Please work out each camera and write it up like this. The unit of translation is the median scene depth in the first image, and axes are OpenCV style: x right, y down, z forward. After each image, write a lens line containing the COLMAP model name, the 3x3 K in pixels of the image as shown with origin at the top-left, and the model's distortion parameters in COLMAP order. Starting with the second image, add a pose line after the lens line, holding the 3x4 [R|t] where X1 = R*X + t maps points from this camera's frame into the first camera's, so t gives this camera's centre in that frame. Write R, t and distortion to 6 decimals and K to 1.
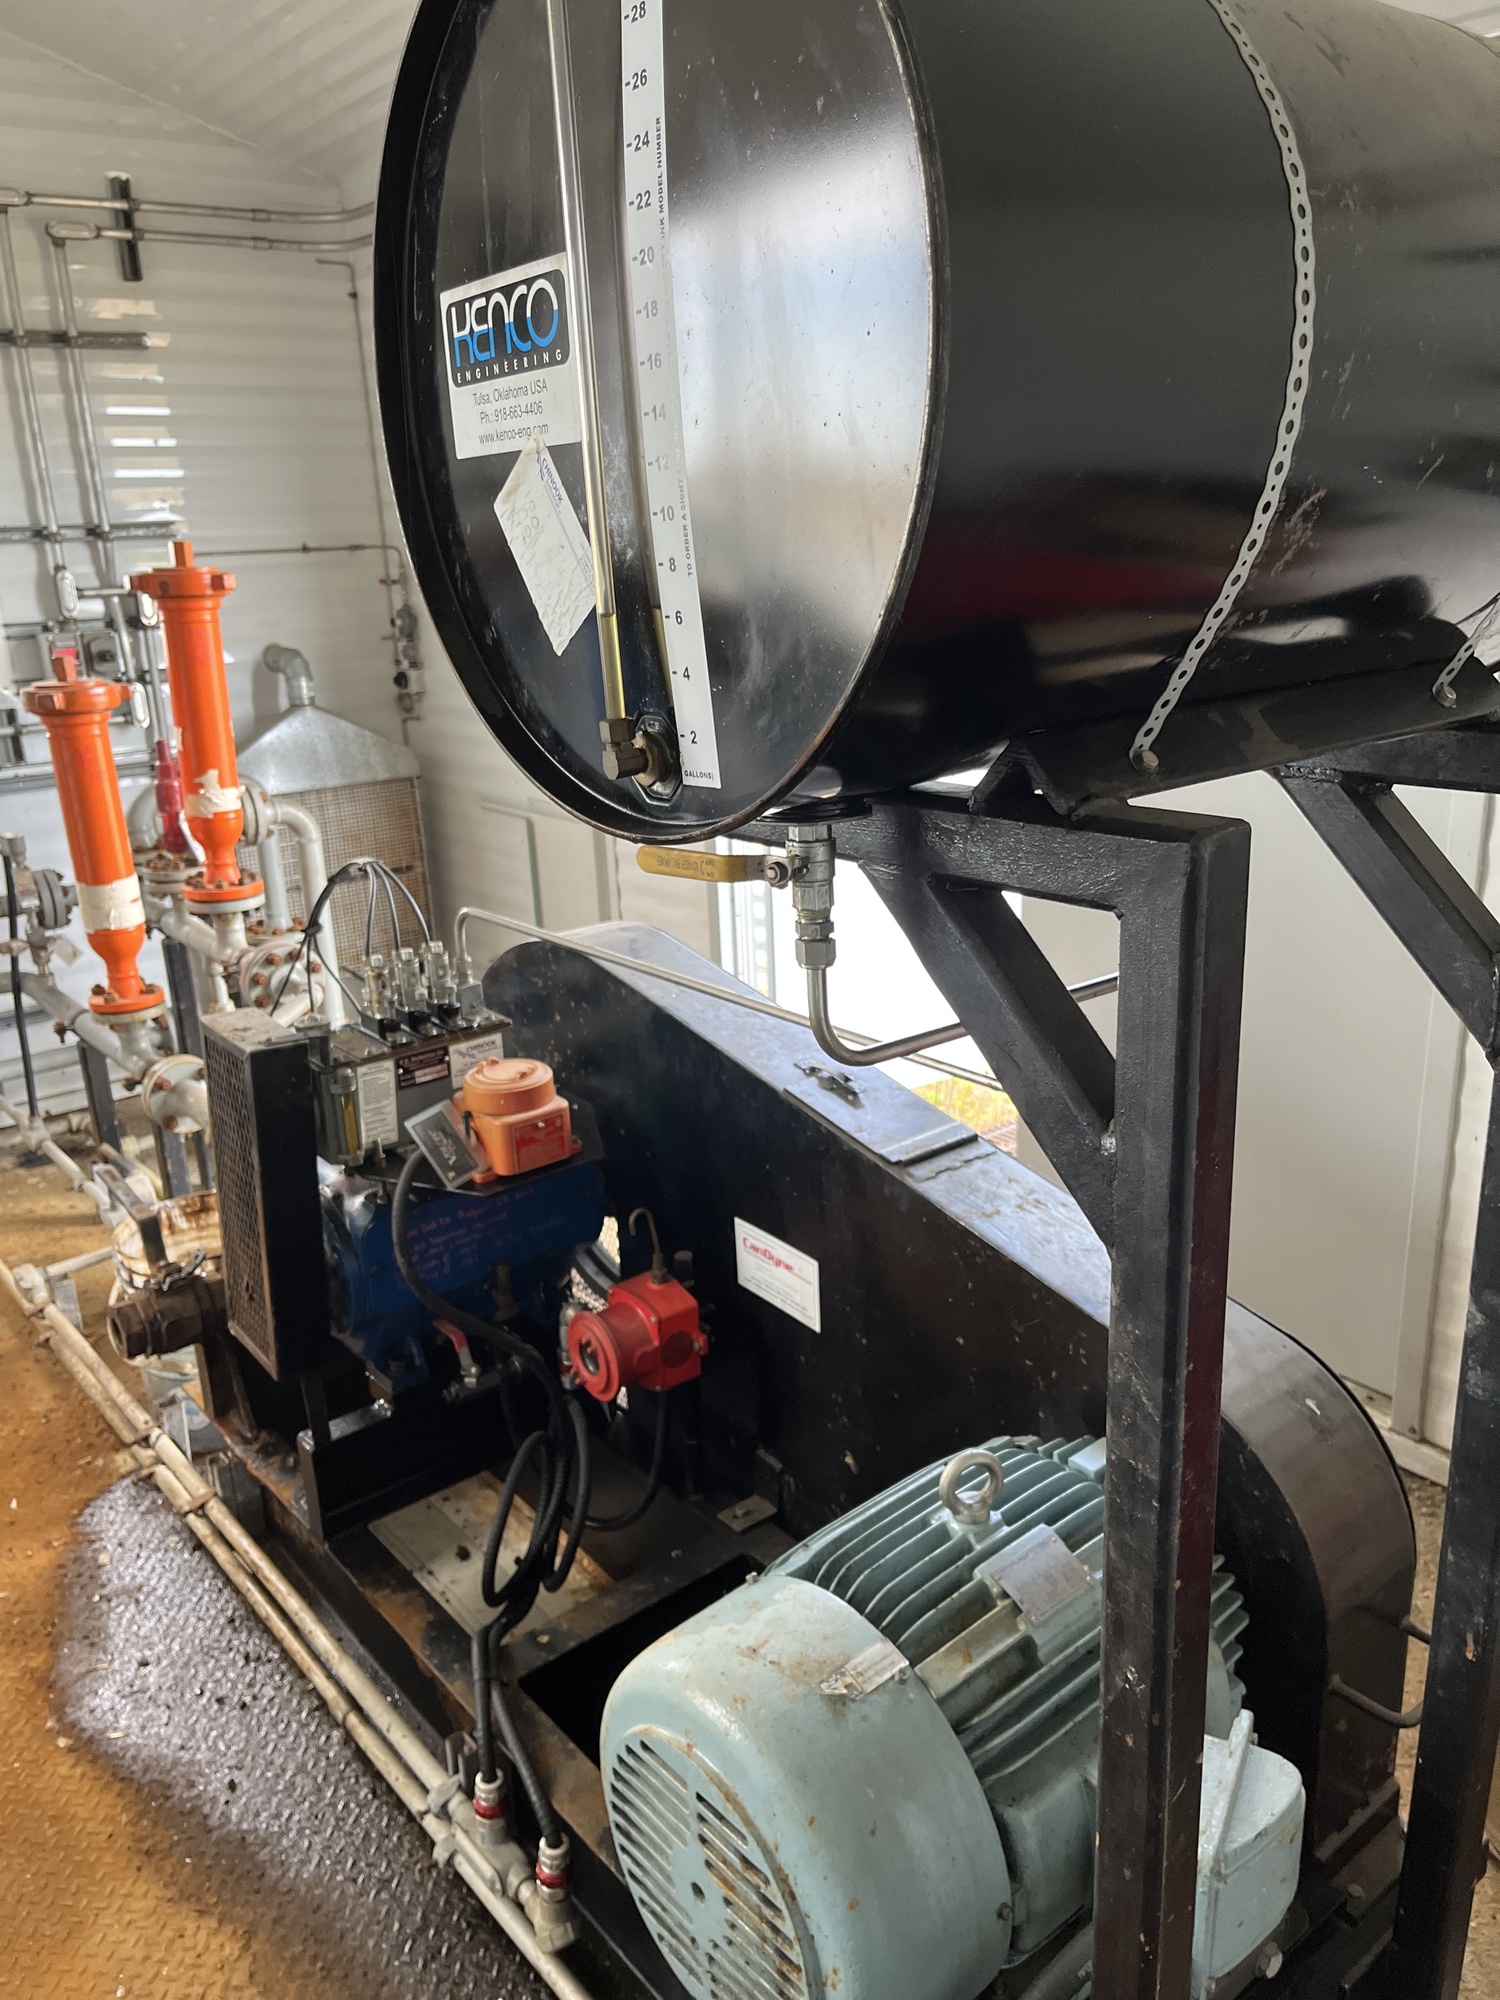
lens RADIAL K [[1533.9, 0, 758.0], [0, 1533.9, 1013.9], [0, 0, 1]] dist [0.045852, -0.068129]
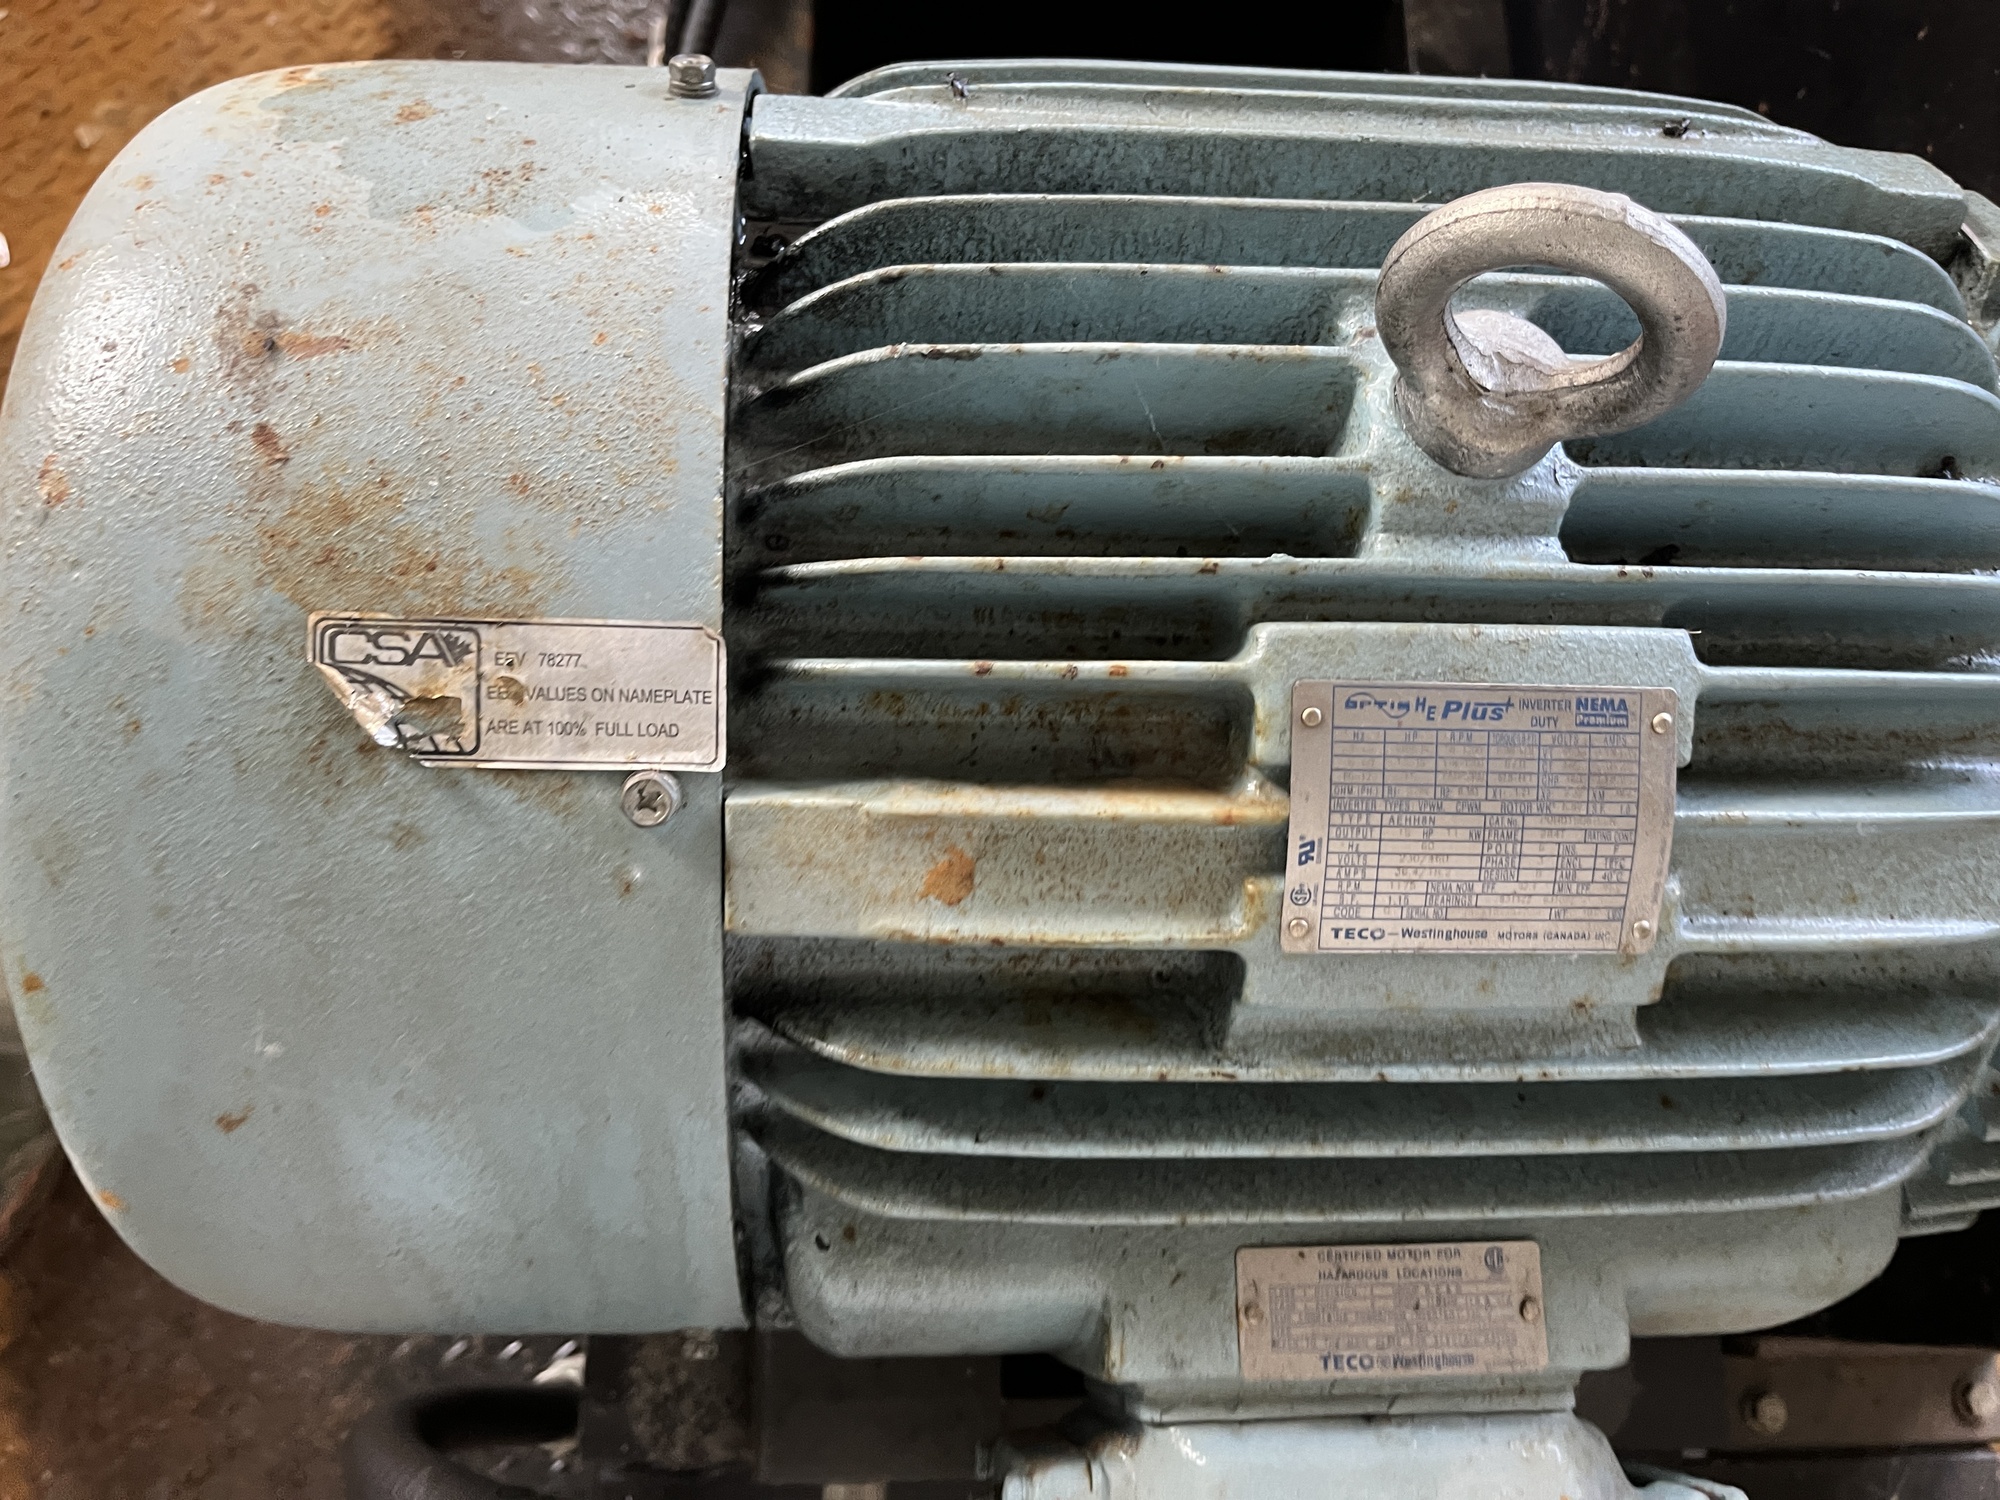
lens RADIAL K [[1533.9, 0, 1000.0], [0, 1533.9, 750.0], [0, 0, 1]] dist [0.045852, -0.068129]
pose [[0.769178, 0.630196, -0.105920, 0.147771], [-0.370093, 0.574426, 0.730113, 0.215735], [0.520957, -0.522387, 0.675067, 0.818462]]
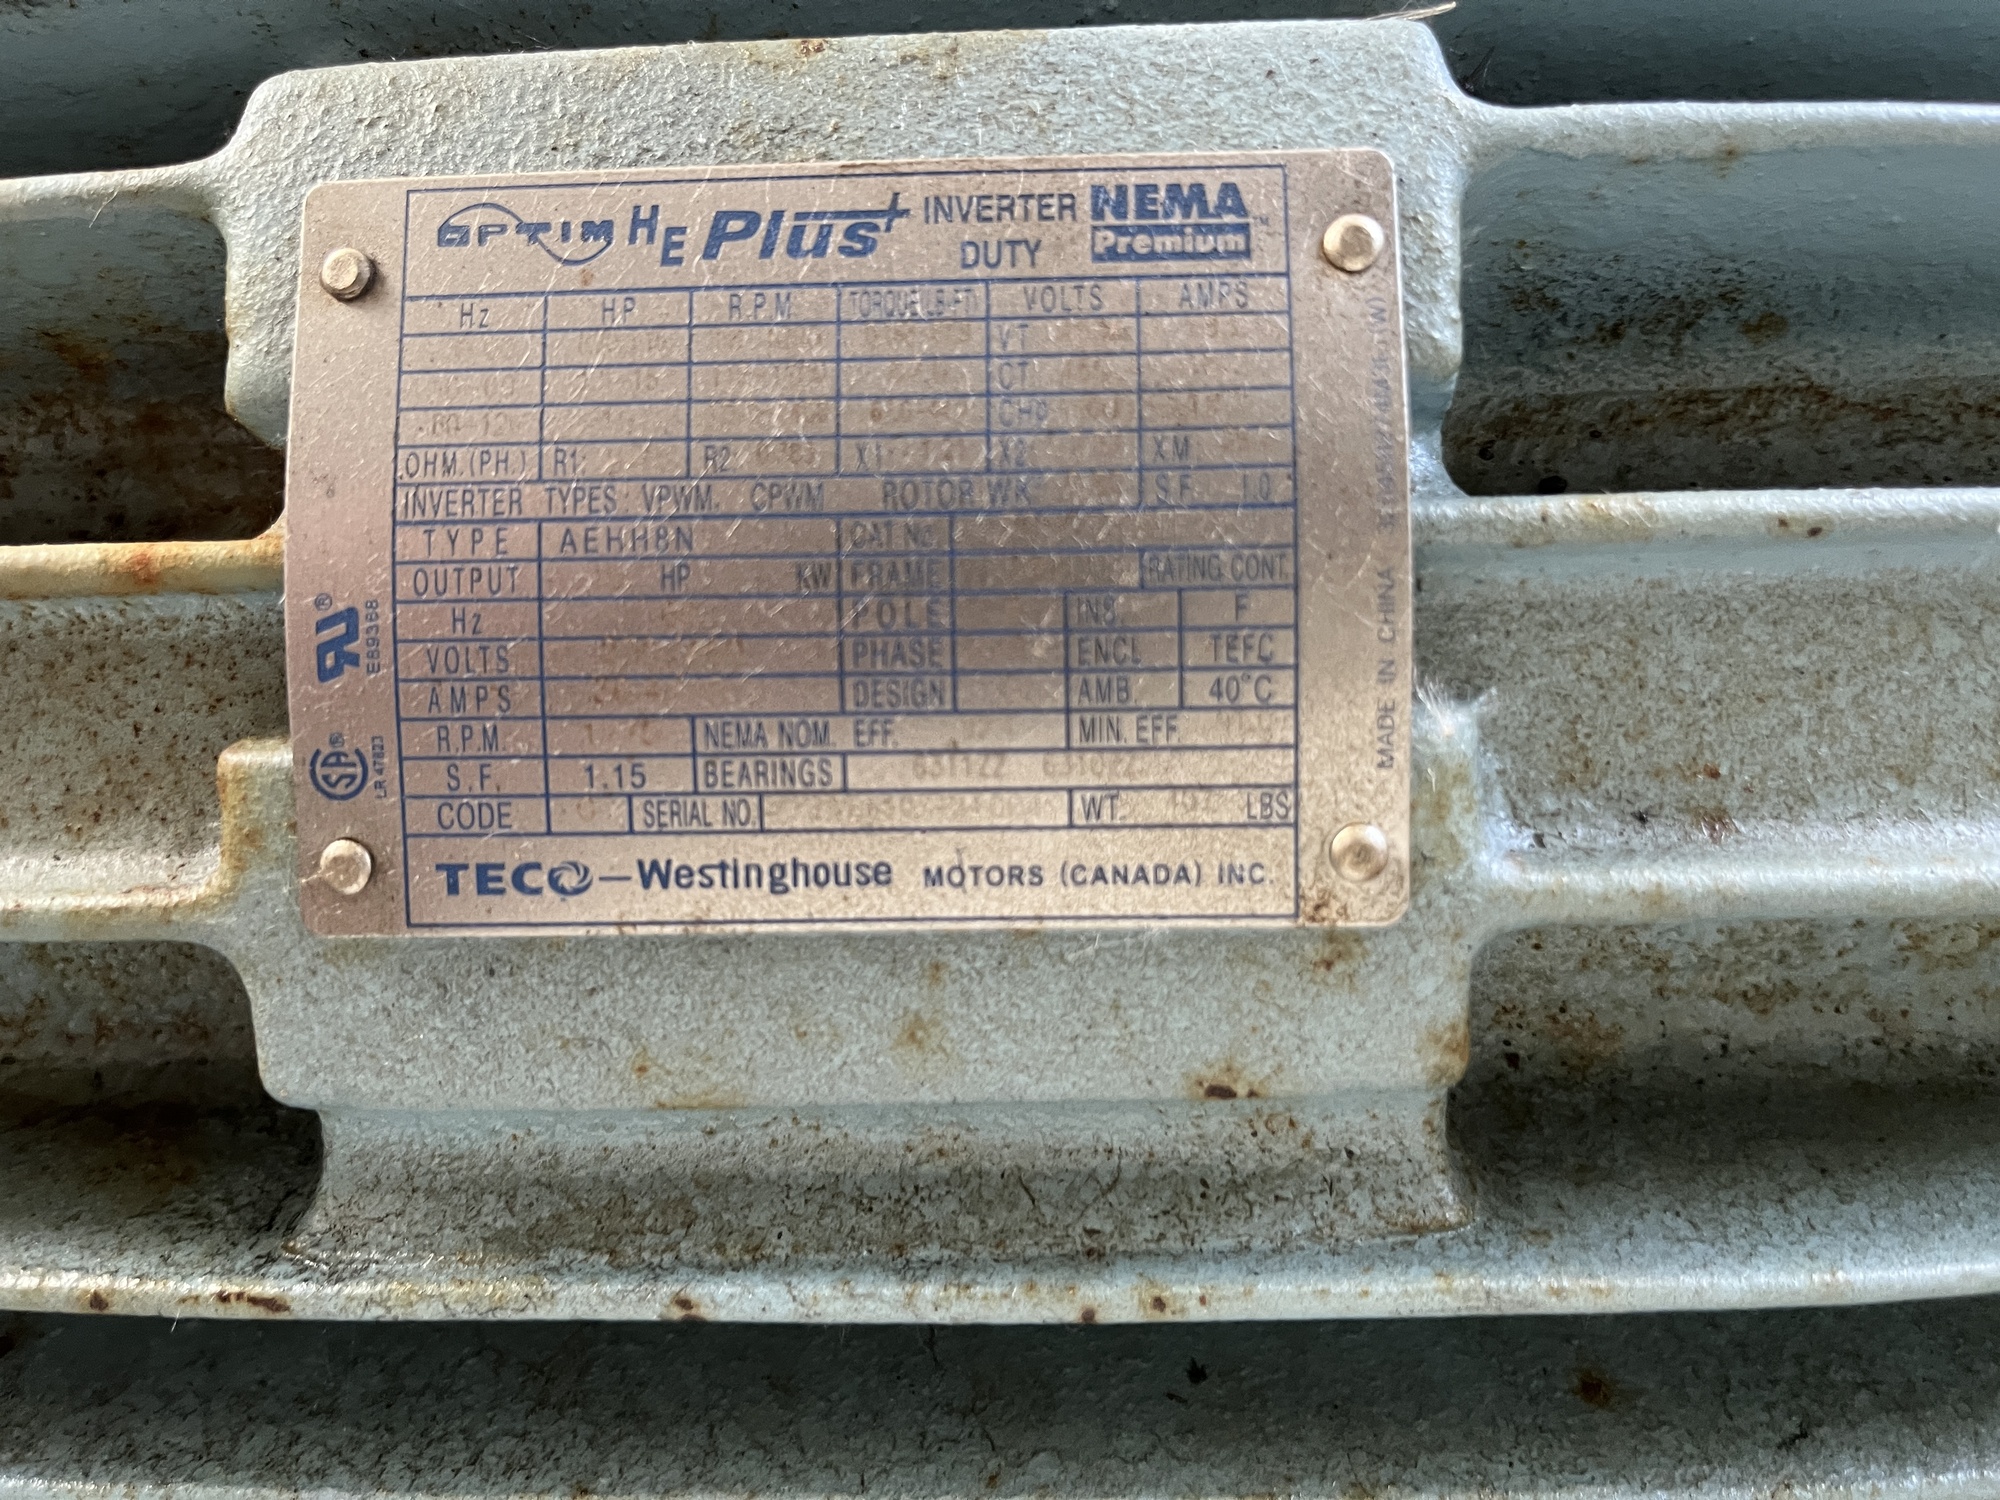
lens RADIAL K [[1619.5, 0, 959.3], [0, 1619.5, 743.5], [0, 0, 1]] dist [0.028838, -0.094673]
pose [[0.759782, 0.568446, -0.315595, 0.228651], [-0.242789, 0.698338, 0.673333, 0.318773], [0.603146, -0.434964, 0.668597, 0.957450]]
